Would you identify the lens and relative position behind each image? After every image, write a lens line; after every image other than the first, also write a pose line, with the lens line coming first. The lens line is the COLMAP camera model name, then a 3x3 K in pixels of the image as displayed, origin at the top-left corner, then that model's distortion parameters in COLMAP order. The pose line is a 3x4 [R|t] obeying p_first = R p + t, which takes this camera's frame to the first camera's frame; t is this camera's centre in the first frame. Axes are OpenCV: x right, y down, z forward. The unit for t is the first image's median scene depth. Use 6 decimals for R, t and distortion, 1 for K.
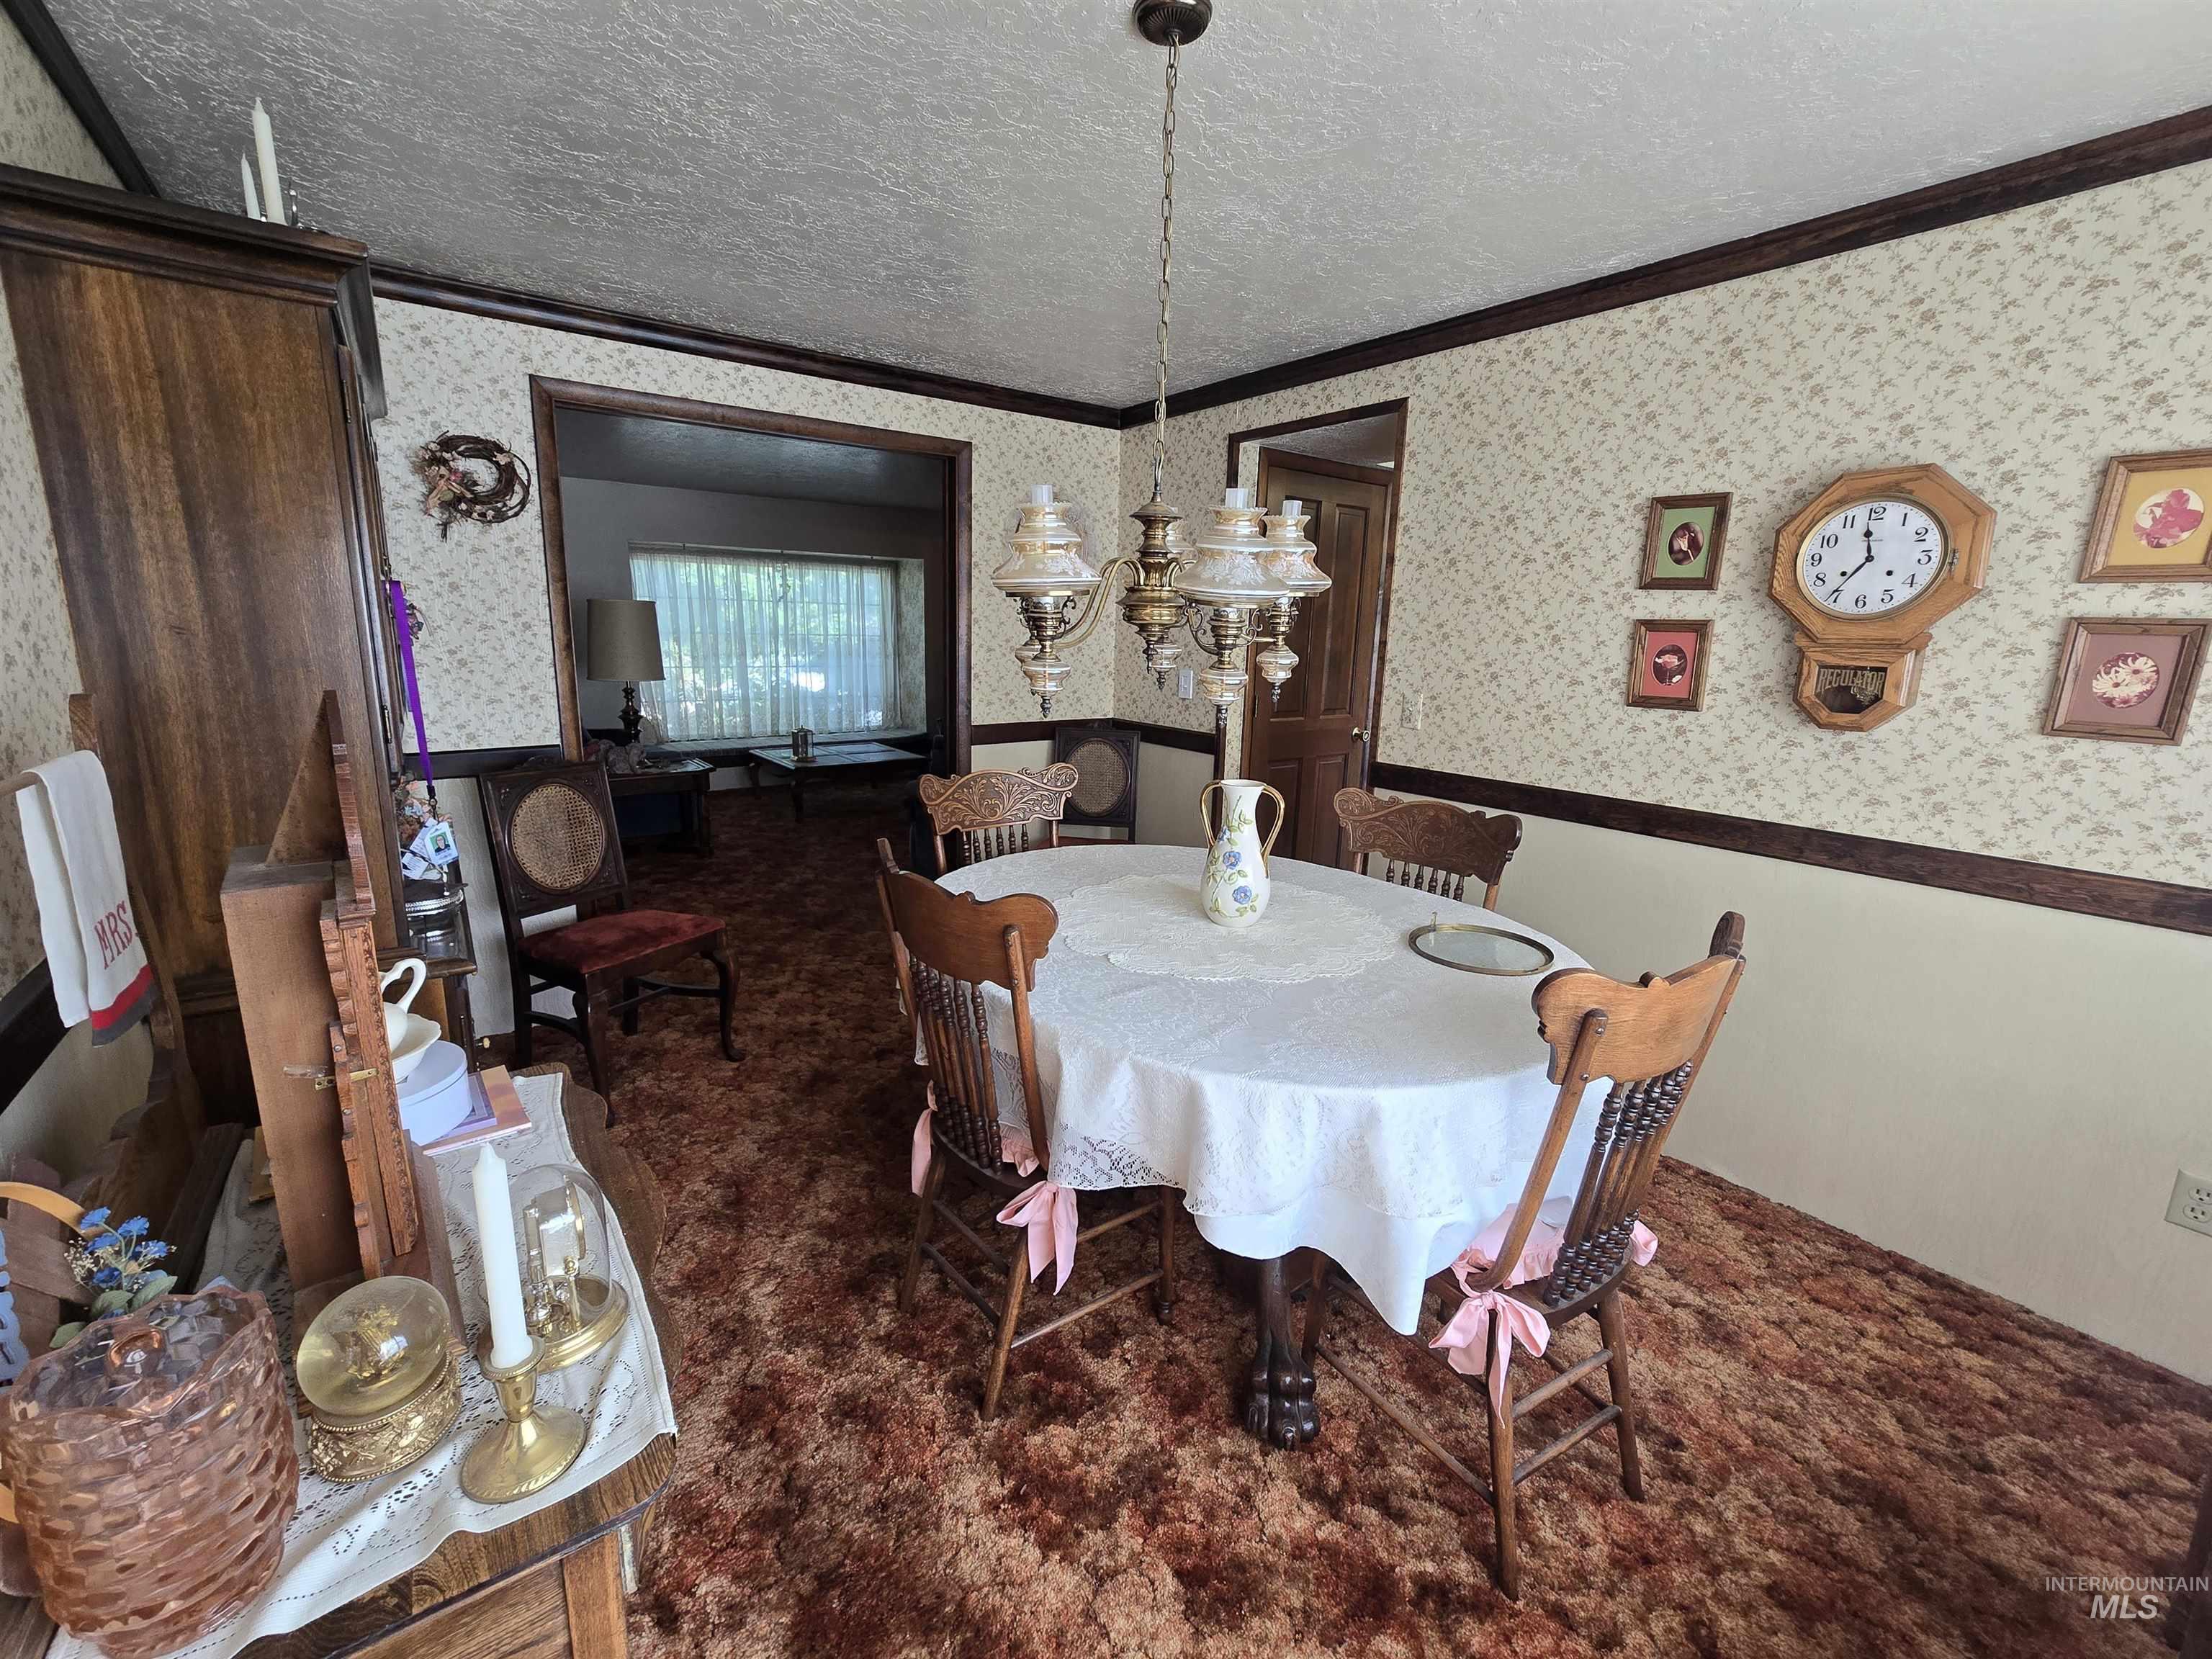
lens RADIAL K [[910.0, 0, 1103.6], [0, 910.0, 815.5], [0, 0, 1]] dist [-0.003492, -0.000060]
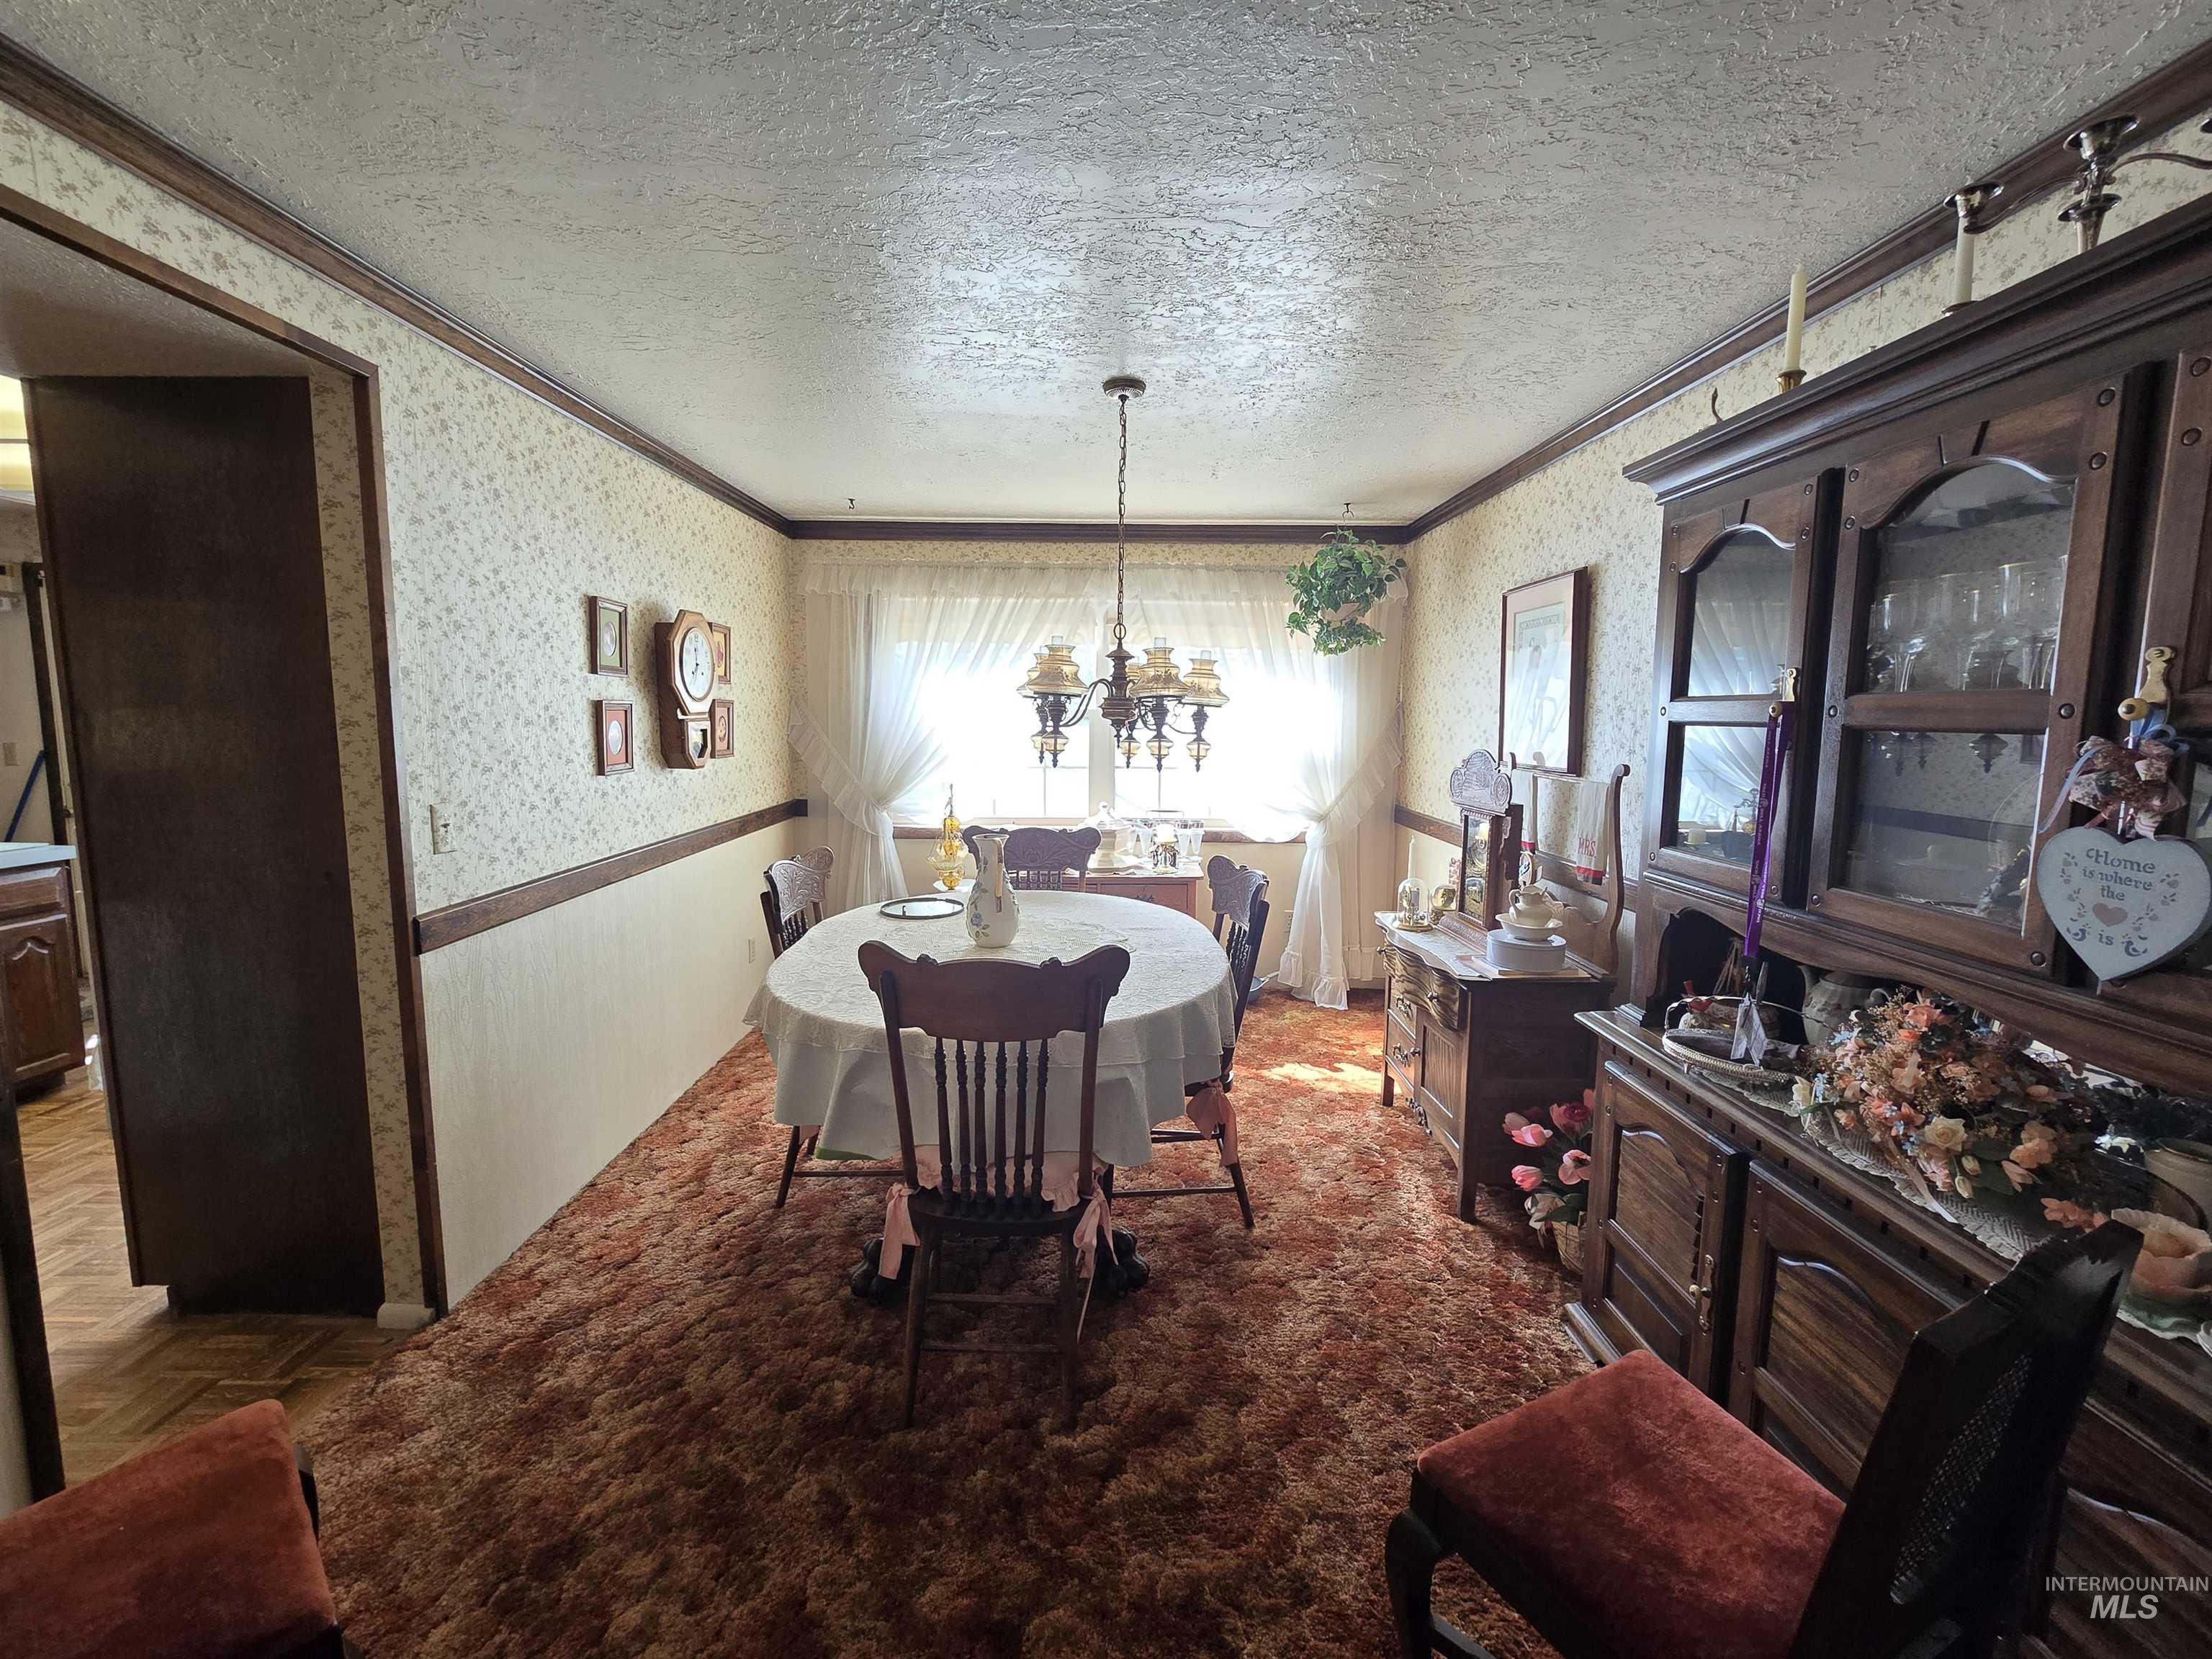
lens RADIAL K [[910.0, 0, 1103.6], [0, 910.0, 815.5], [0, 0, 1]] dist [-0.003492, -0.000060]
pose [[-0.803109, -0.102517, 0.586947, -0.511035], [0.091159, 0.952349, 0.291070, -0.299736], [-0.588818, 0.287266, -0.755494, 1.301149]]
